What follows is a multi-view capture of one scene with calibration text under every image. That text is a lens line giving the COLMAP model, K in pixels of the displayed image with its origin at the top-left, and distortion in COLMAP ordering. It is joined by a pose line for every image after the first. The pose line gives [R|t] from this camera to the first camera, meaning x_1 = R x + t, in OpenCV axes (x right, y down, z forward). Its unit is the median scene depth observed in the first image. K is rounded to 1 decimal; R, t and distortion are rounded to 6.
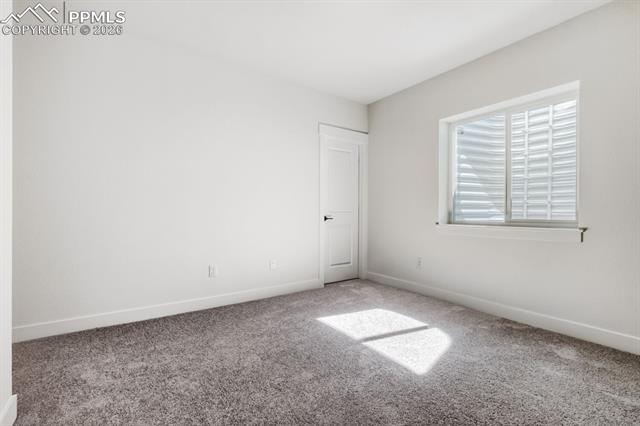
lens RADIAL K [[282.1, 0, 318.6], [0, 282.1, 210.6], [0, 0, 1]] dist [-0.001138, 0.000040]
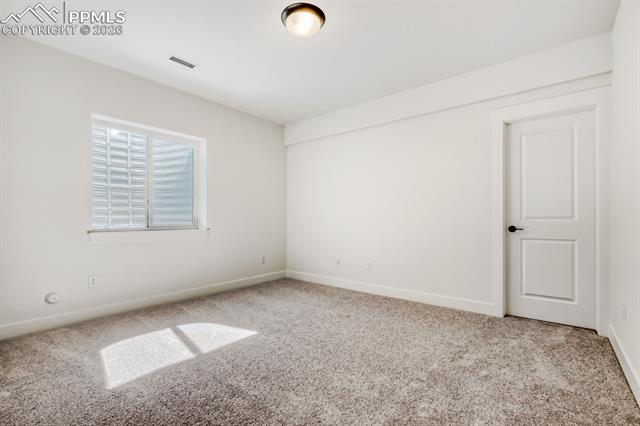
lens RADIAL K [[282.1, 0, 318.6], [0, 282.1, 210.6], [0, 0, 1]] dist [-0.001138, 0.000040]
pose [[-0.245271, 0.001156, 0.969454, -0.599952], [-0.000803, 0.999999, -0.001395, -0.025854], [-0.969454, -0.001121, -0.245270, 0.548419]]
